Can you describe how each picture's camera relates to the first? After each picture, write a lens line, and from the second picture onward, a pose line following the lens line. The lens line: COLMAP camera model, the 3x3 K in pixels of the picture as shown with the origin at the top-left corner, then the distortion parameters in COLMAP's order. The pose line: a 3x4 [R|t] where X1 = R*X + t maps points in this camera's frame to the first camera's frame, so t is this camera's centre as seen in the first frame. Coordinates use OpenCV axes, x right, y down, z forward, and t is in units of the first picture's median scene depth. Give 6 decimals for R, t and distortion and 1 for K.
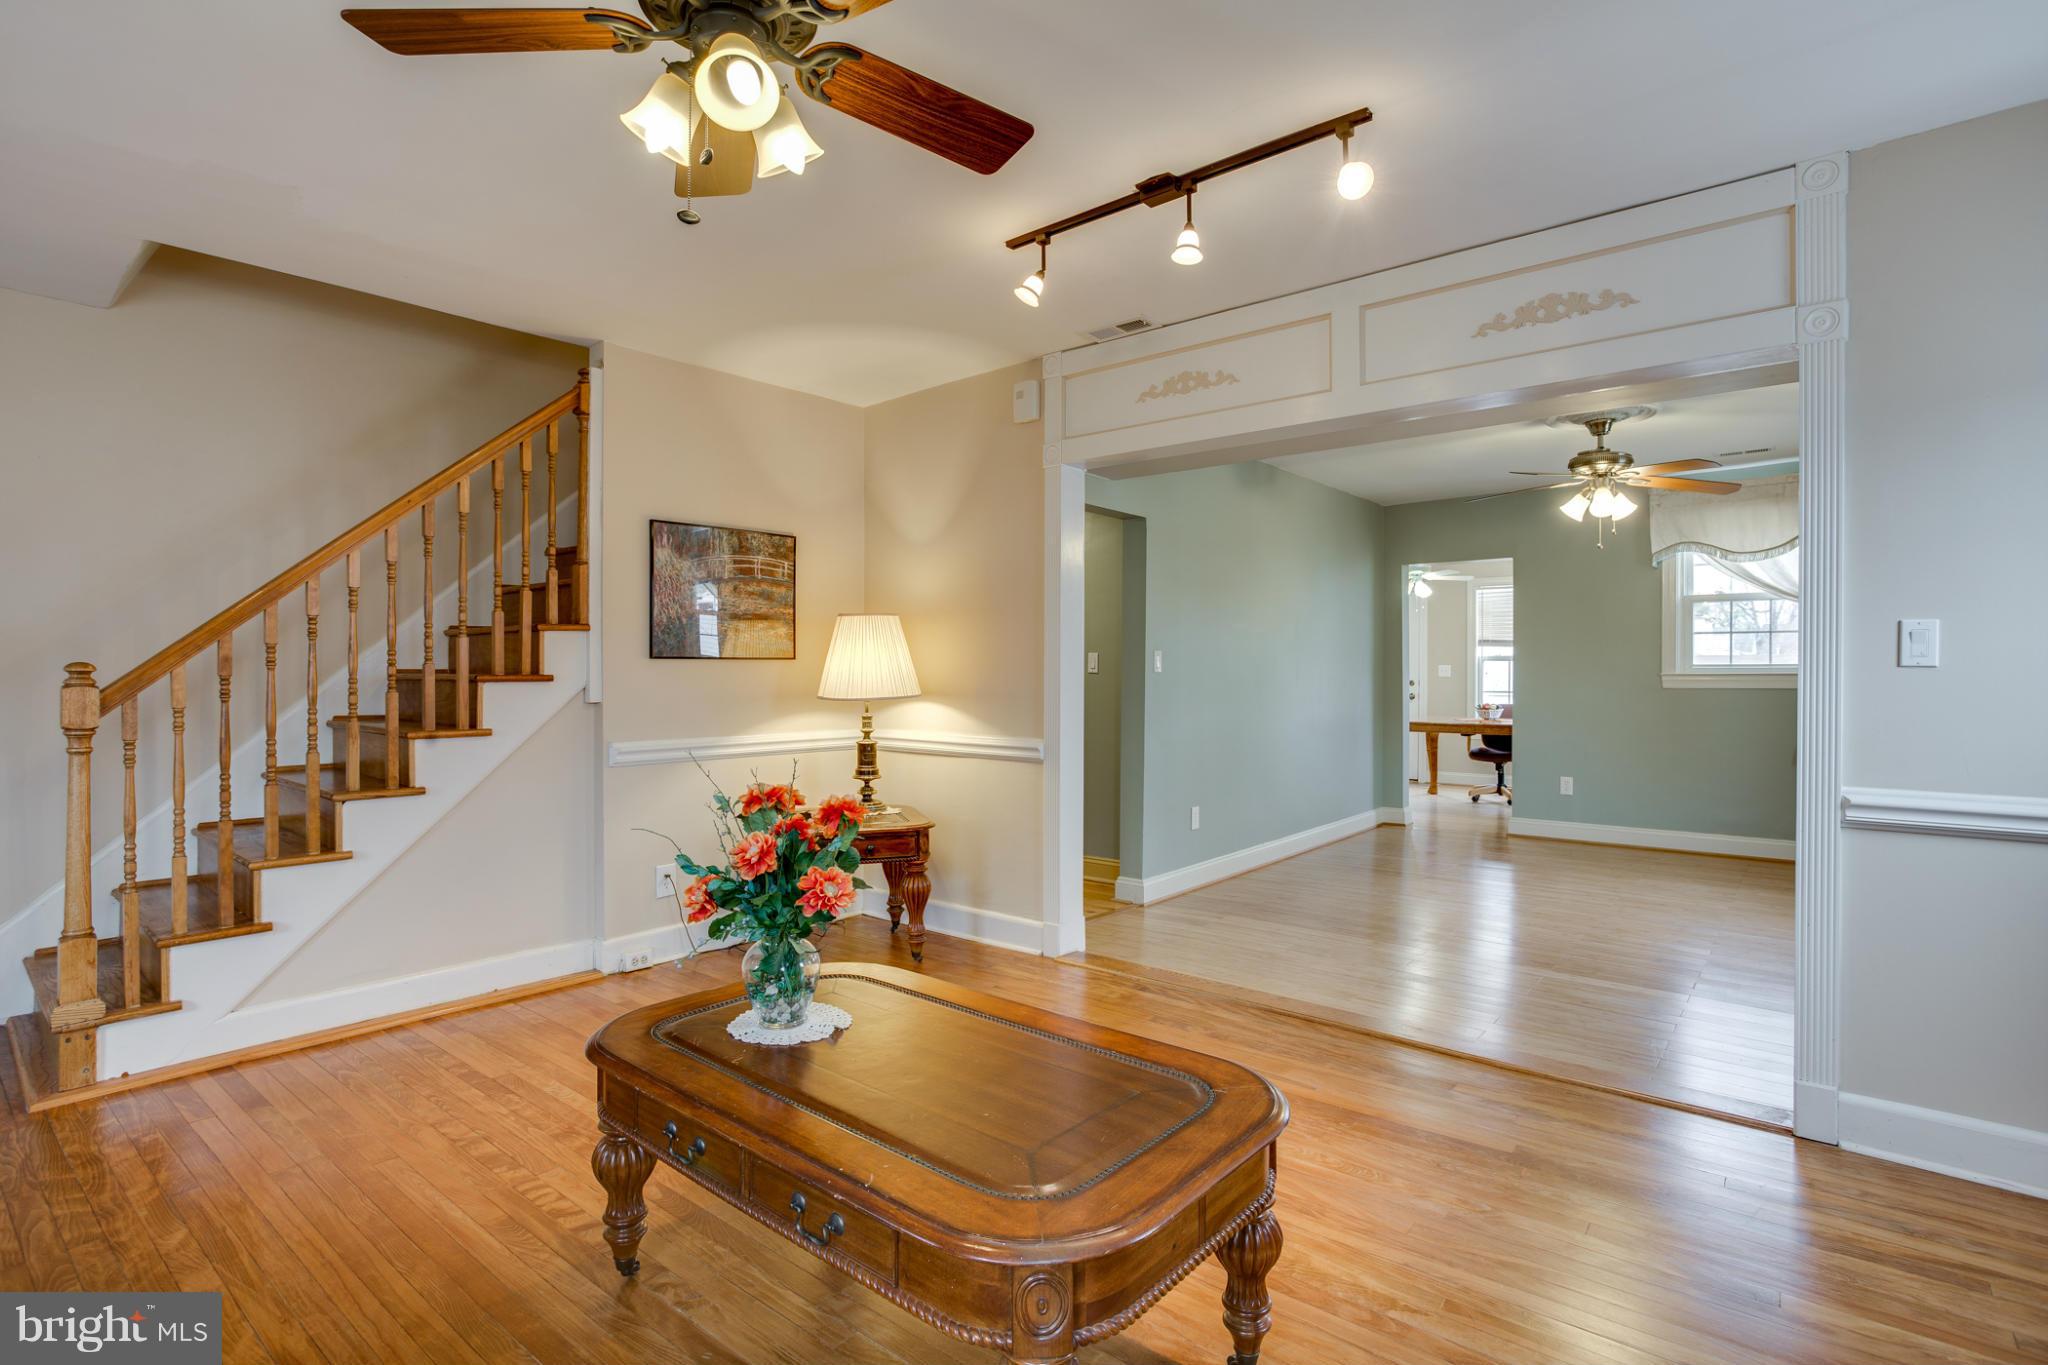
lens RADIAL K [[986.9, 0, 1027.9], [0, 986.9, 677.3], [0, 0, 1]] dist [-0.051313, 0.023012]
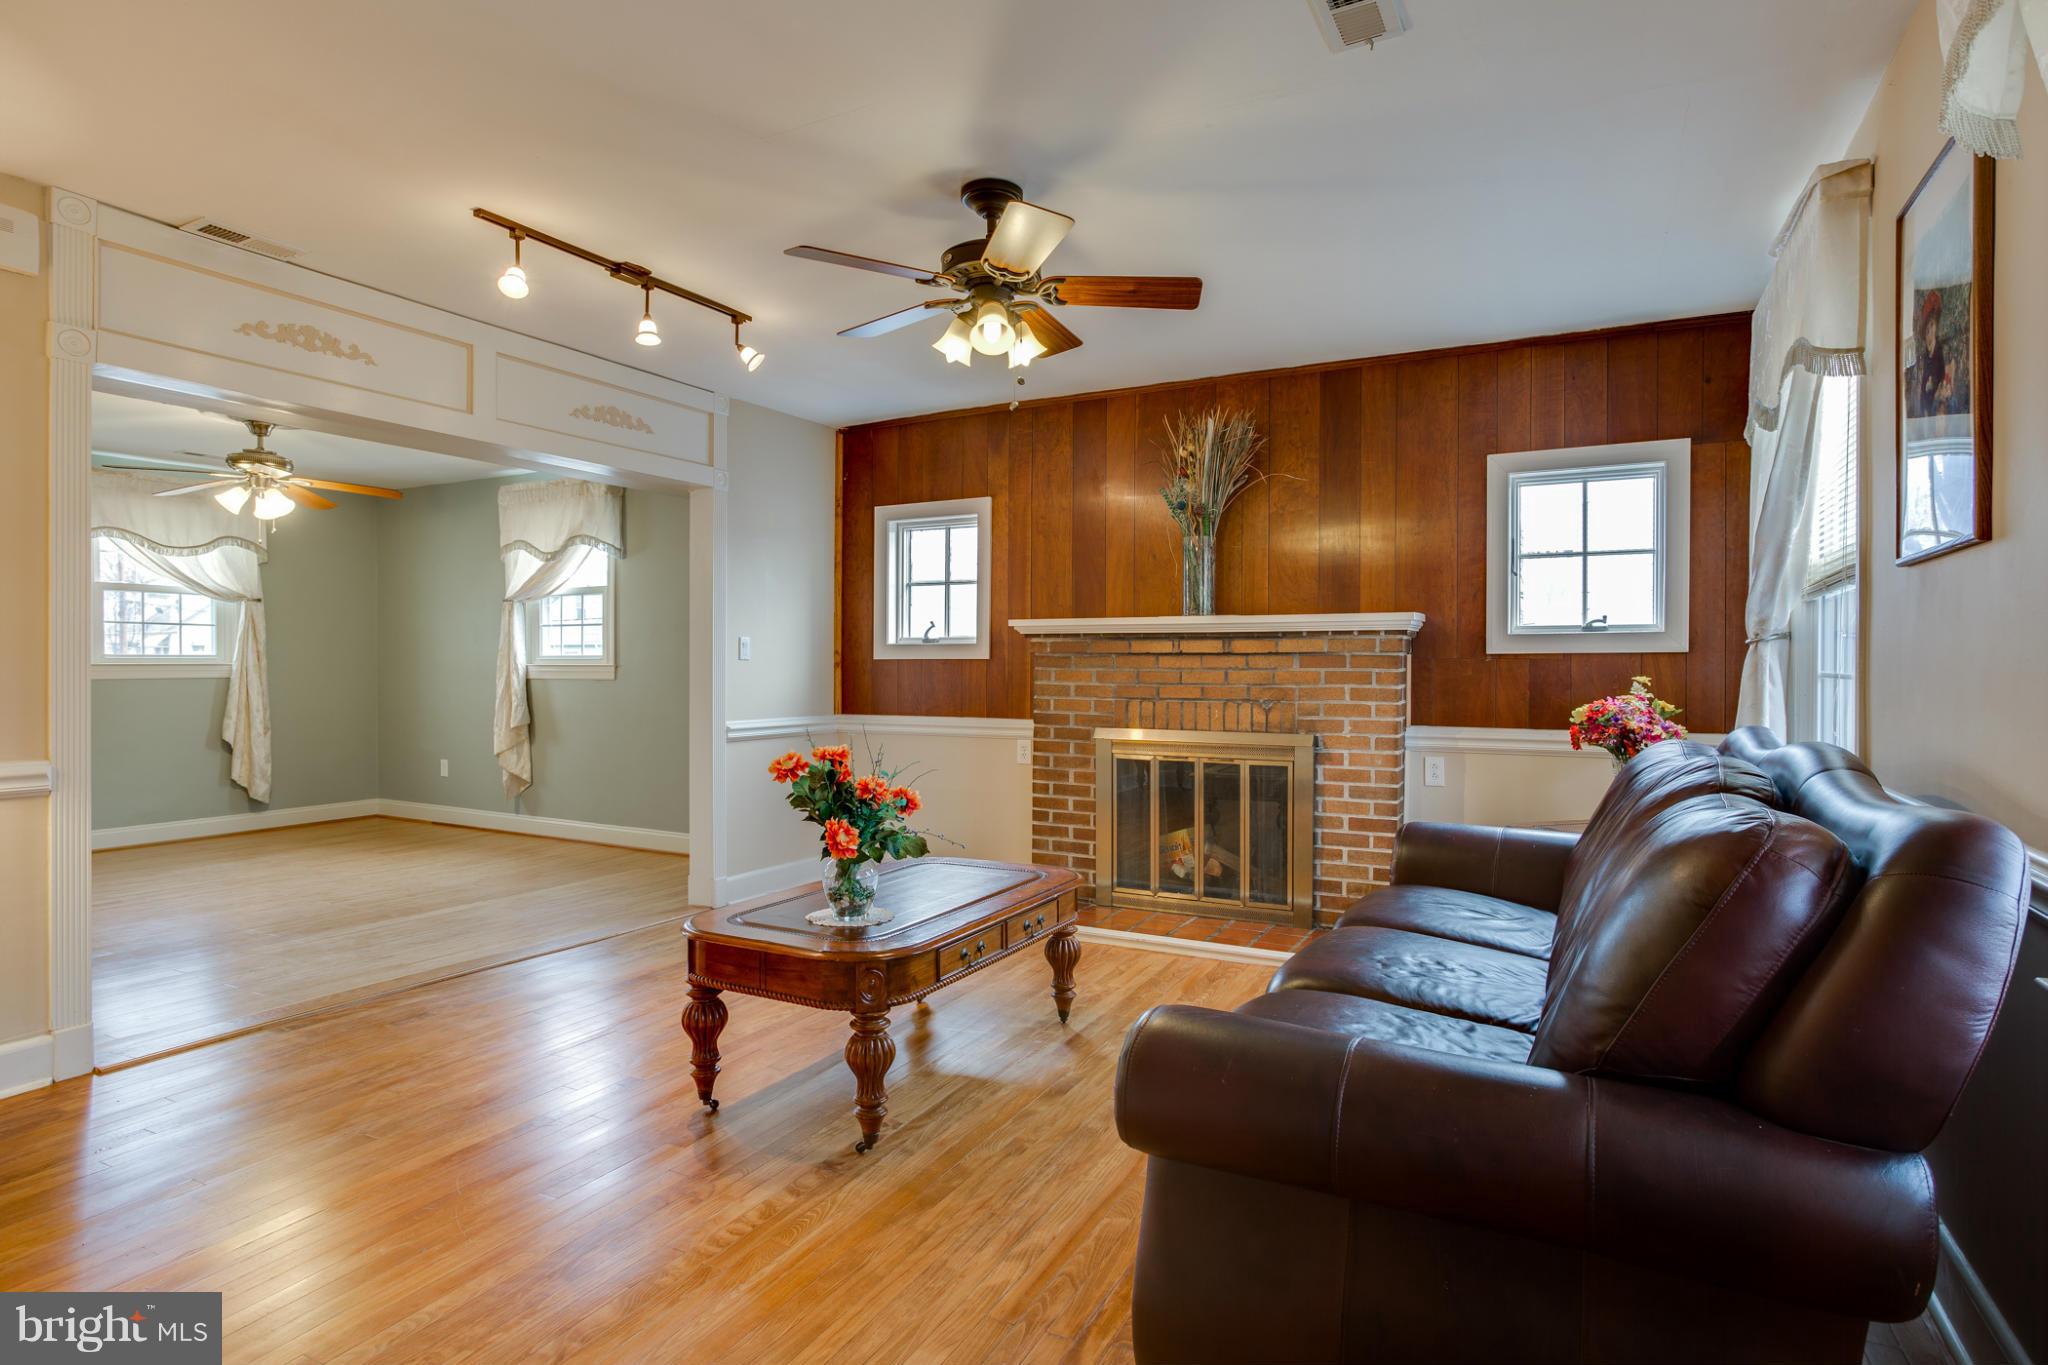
lens RADIAL K [[1067.0, 0, 1024.0], [0, 1067.0, 682.5], [0, 0, 1]] dist [-0.039648, 0.022106]
pose [[-0.202919, -0.016077, 0.979064, -0.936745], [0.003496, 0.999847, 0.017143, 0.000019], [-0.979189, 0.006902, -0.202832, 0.569860]]
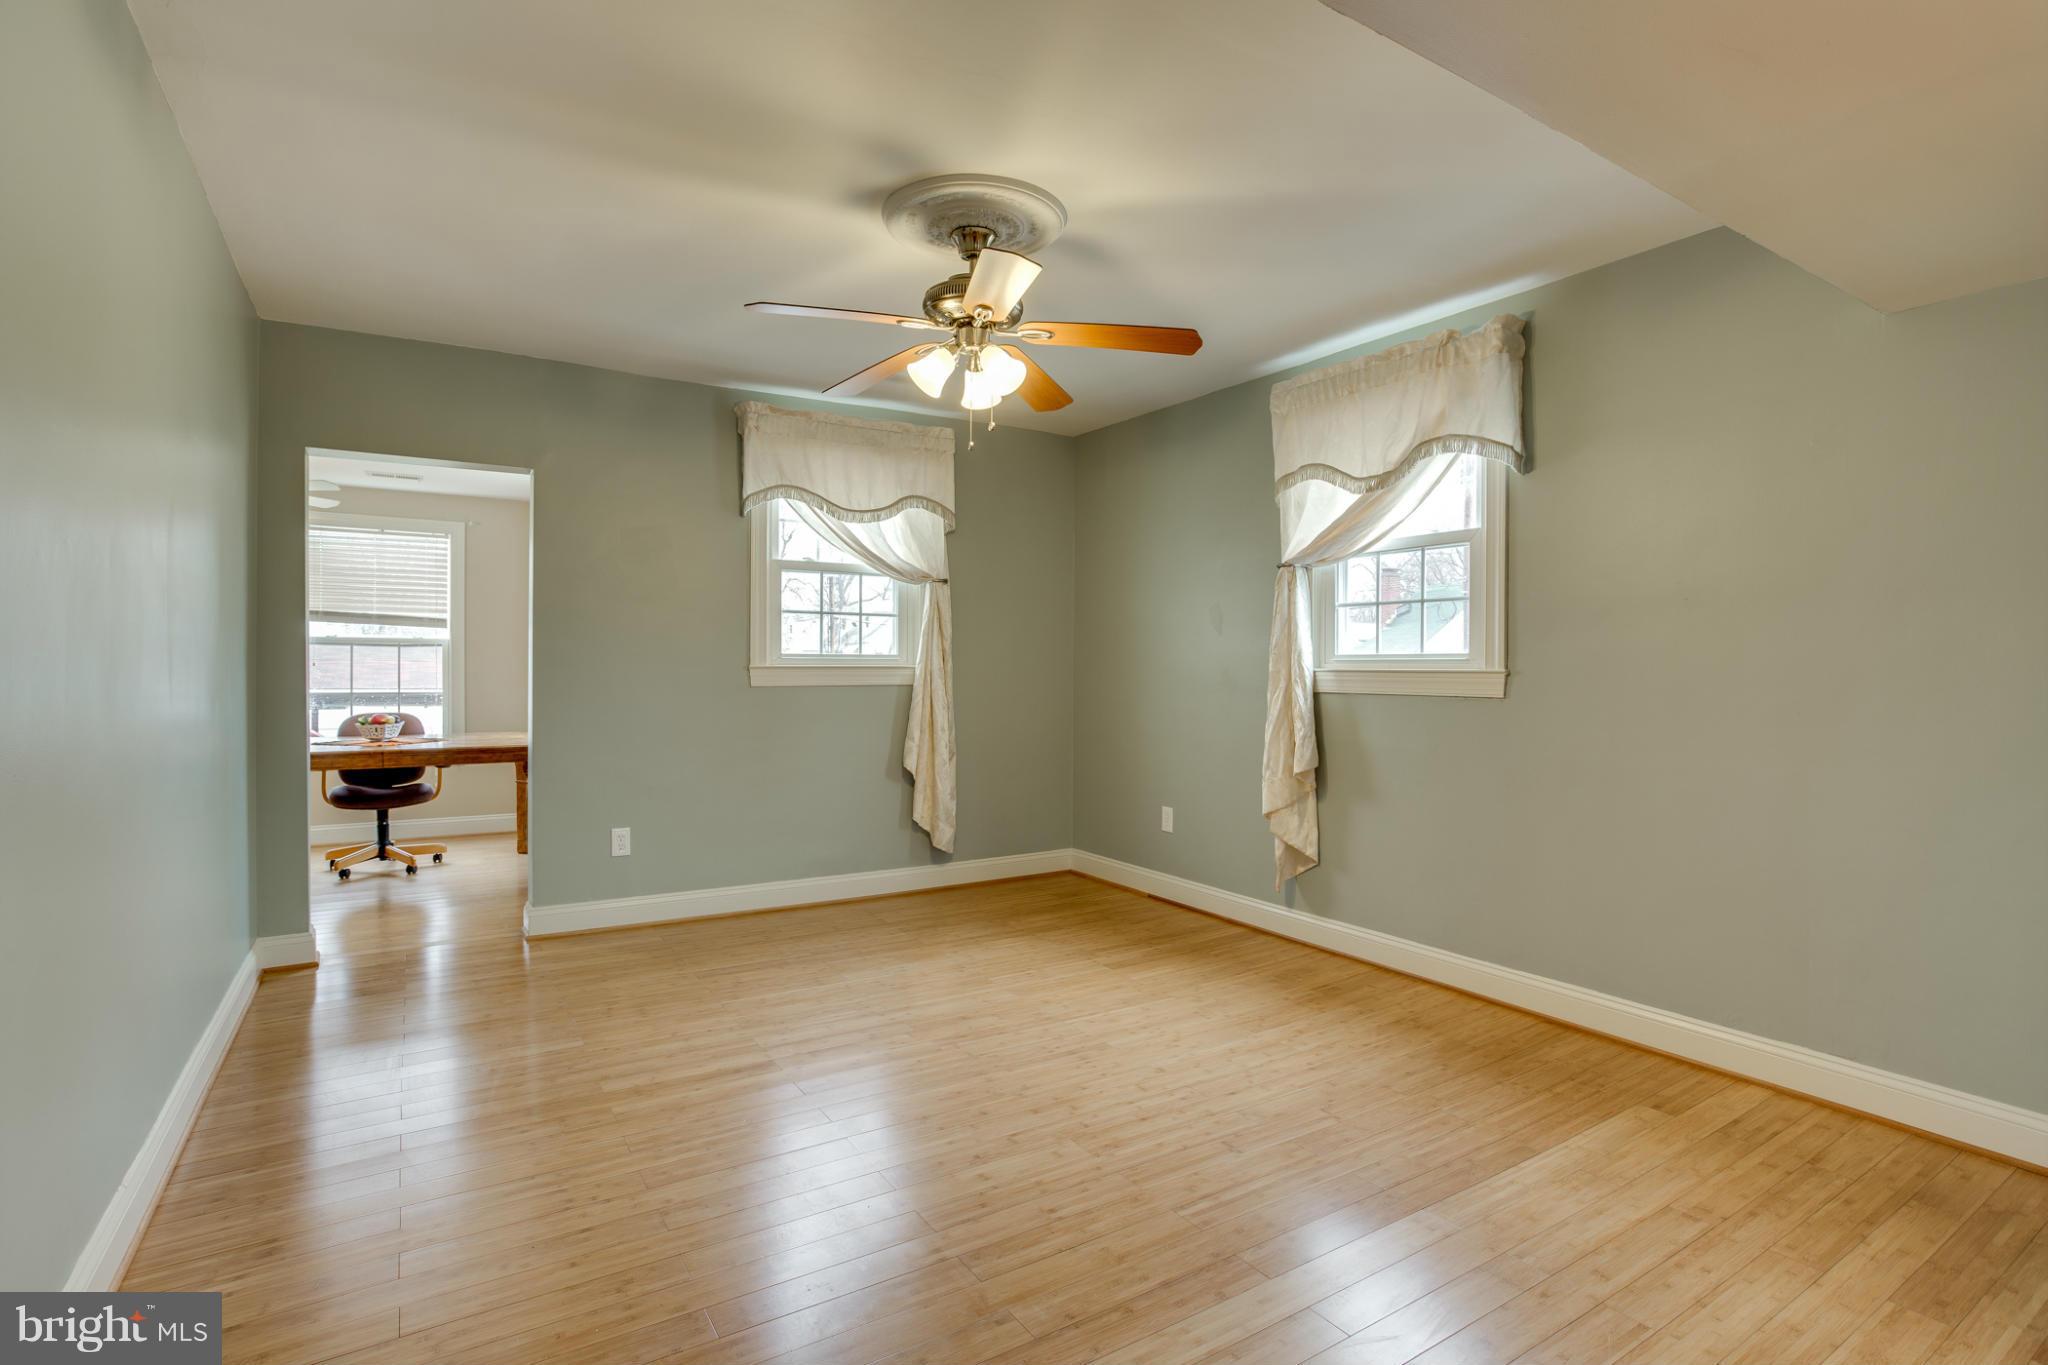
lens RADIAL K [[986.9, 0, 1027.9], [0, 986.9, 677.3], [0, 0, 1]] dist [-0.051313, 0.023012]
pose [[0.307381, -0.008040, 0.951553, 0.053845], [-0.000402, 0.999963, 0.008579, -0.003124], [-0.951587, -0.003020, 0.307366, 1.062053]]
